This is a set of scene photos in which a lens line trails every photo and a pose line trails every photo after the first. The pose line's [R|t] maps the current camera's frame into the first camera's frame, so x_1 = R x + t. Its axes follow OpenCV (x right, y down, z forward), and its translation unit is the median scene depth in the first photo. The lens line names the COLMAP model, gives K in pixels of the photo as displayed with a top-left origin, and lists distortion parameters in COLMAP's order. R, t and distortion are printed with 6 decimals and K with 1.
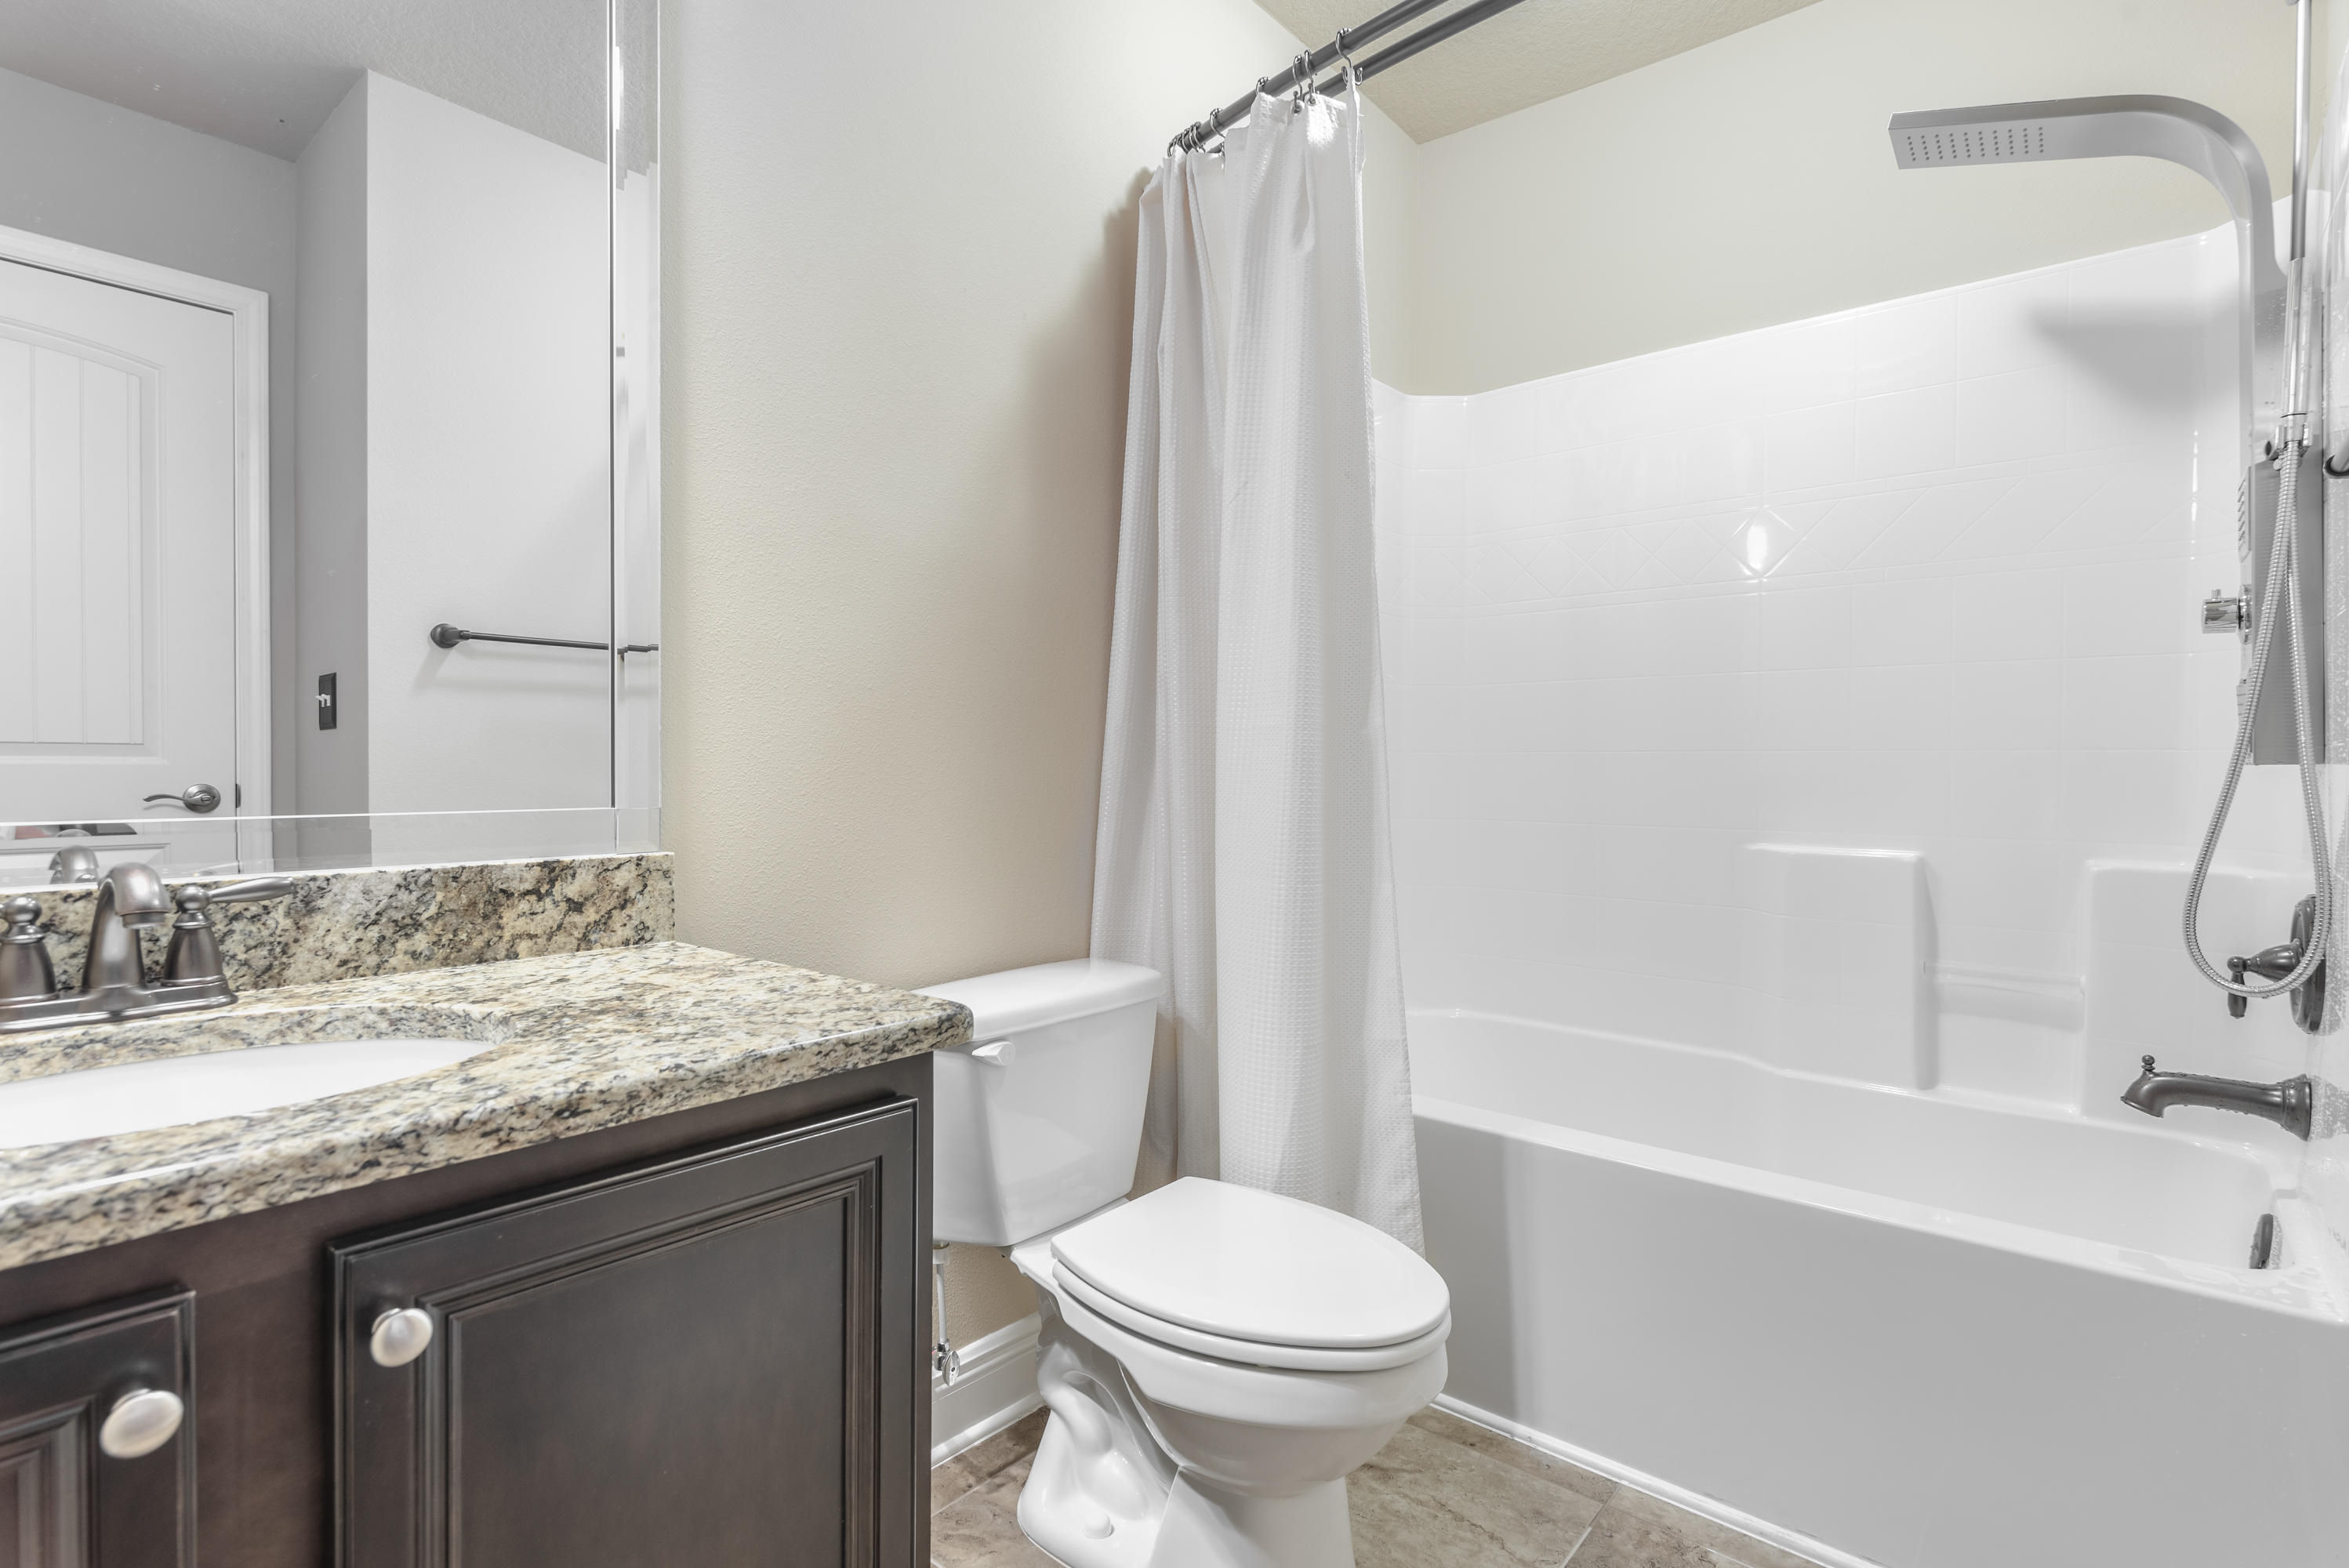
lens RADIAL K [[1142.5, 0, 1174.5], [0, 1142.5, 784.0], [0, 0, 1]] dist [-0.000231, -0.000382]
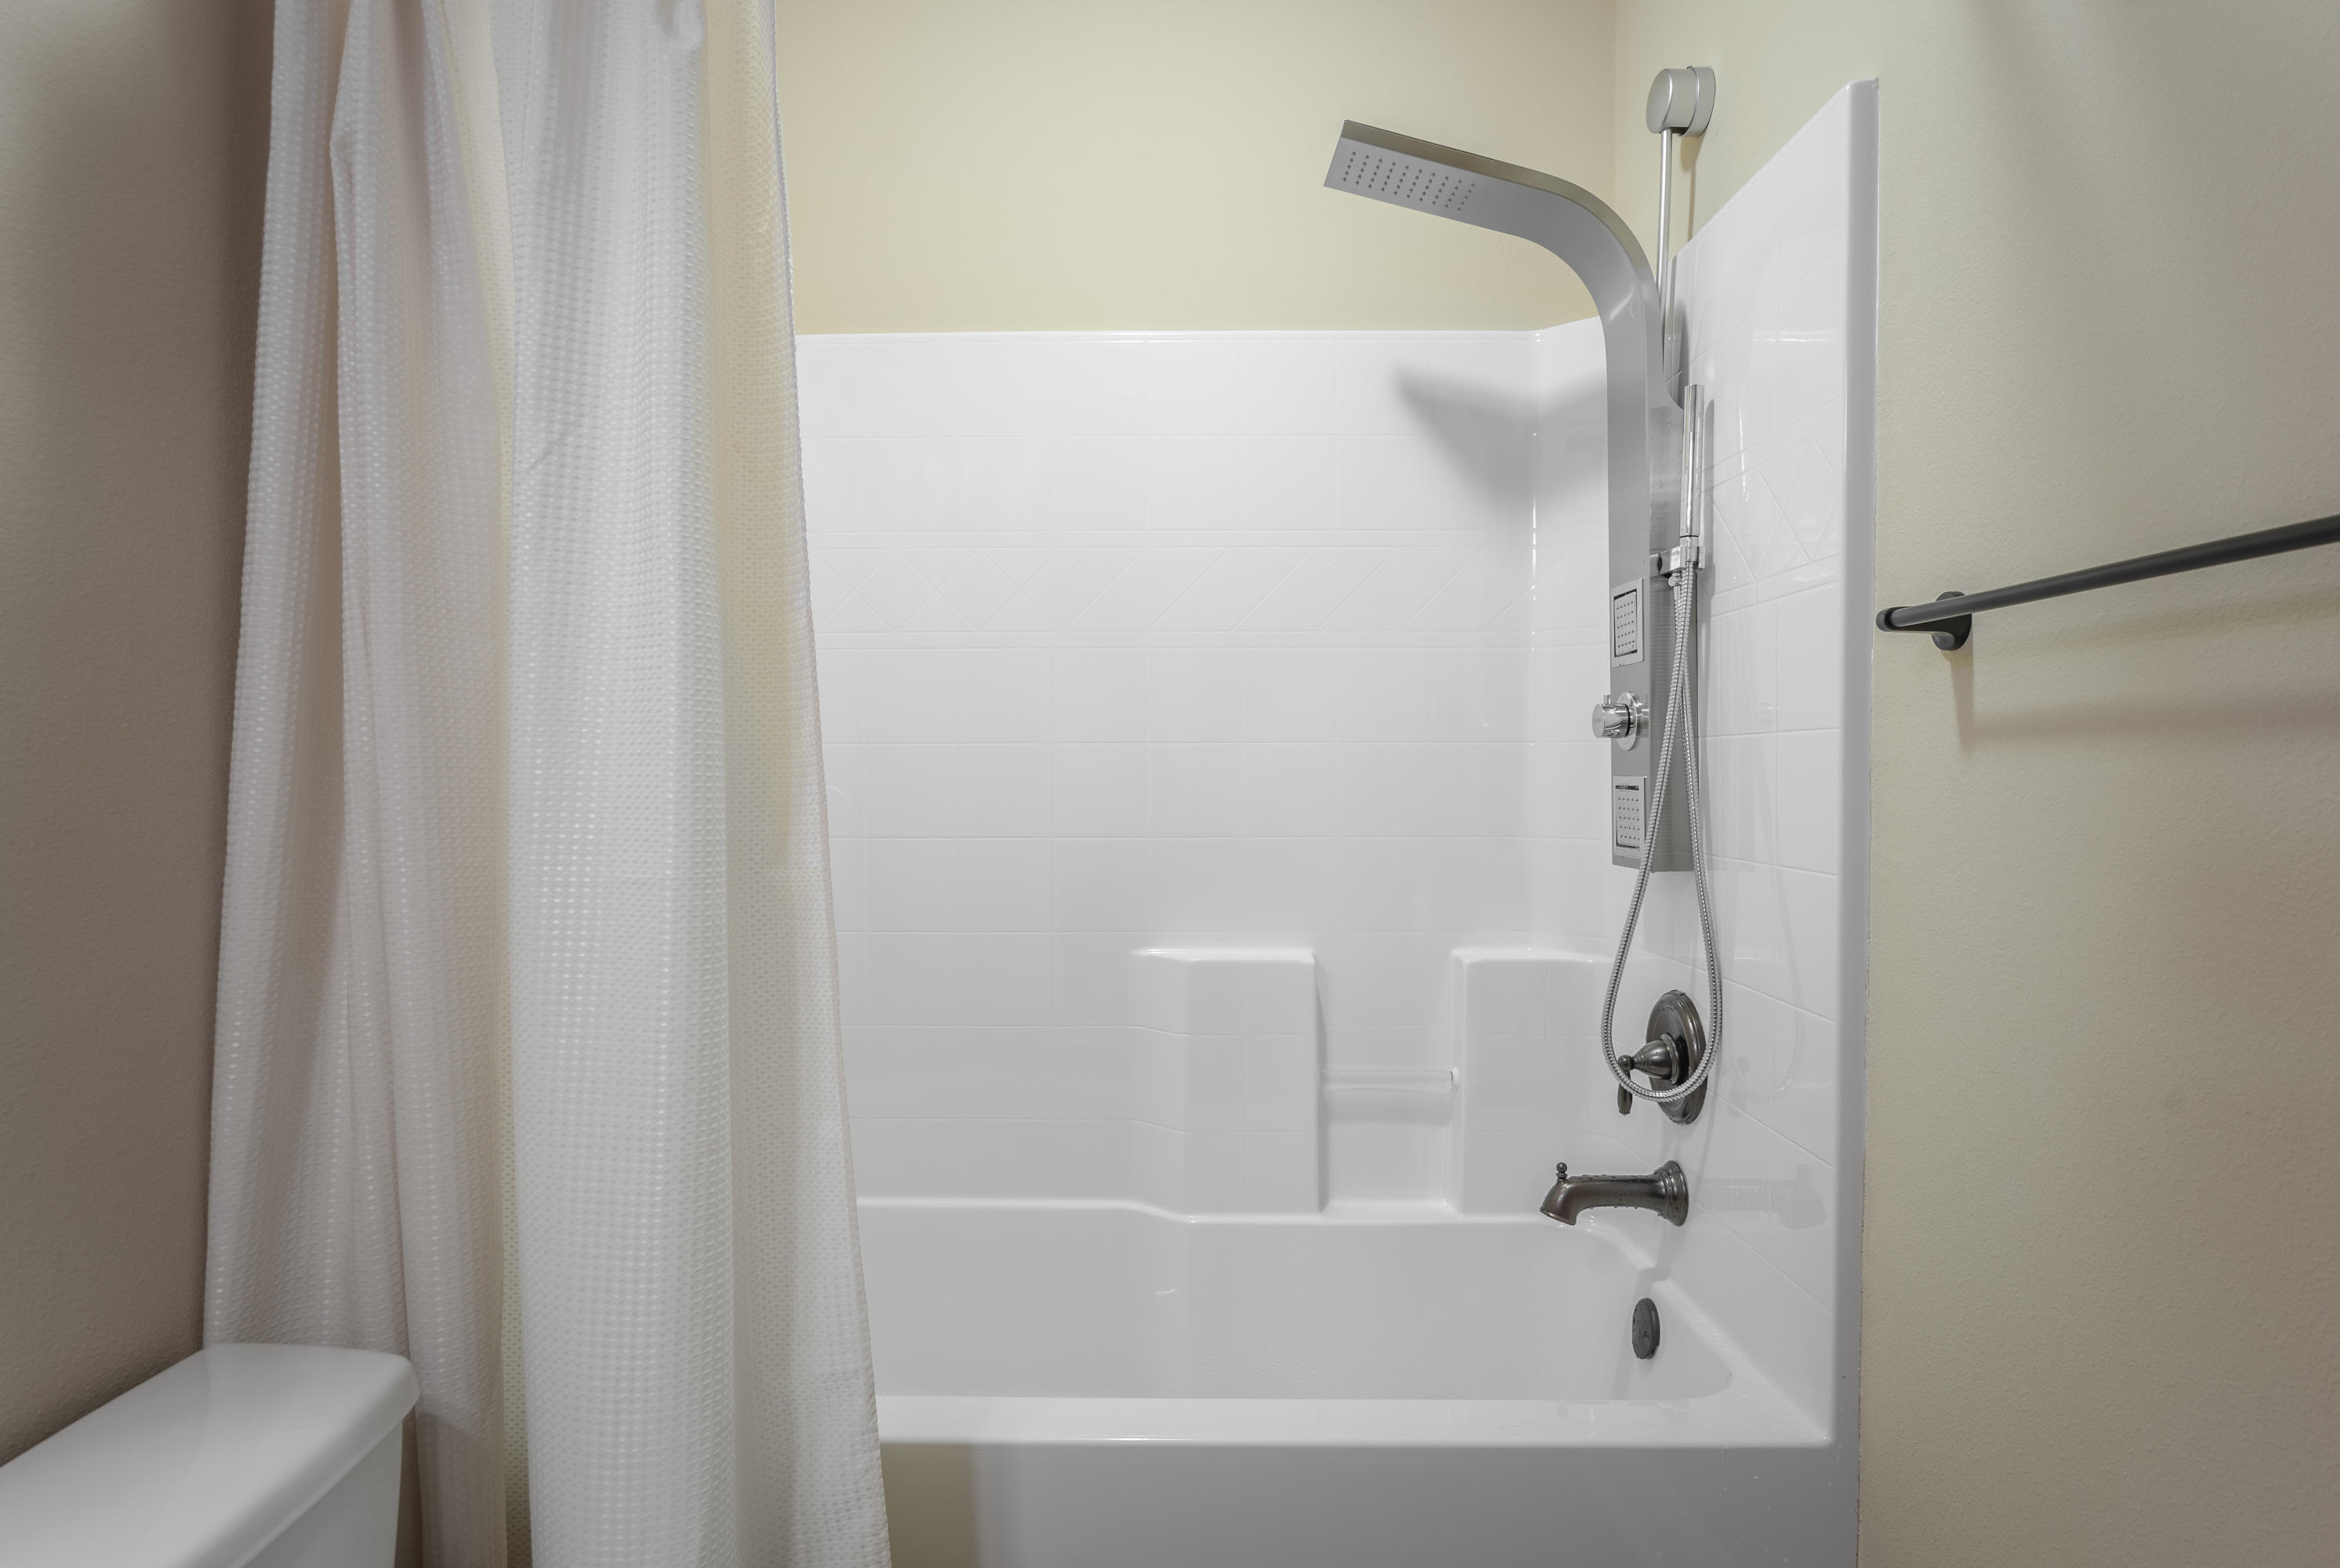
lens RADIAL K [[1321.1, 0, 1162.7], [0, 1321.1, 798.5], [0, 0, 1]] dist [0.003494, 0.000711]
pose [[0.768223, -0.021245, 0.639829, -0.123926], [0.016727, 0.999774, 0.013113, -0.089166], [-0.639963, 0.000628, 0.768405, 0.315487]]
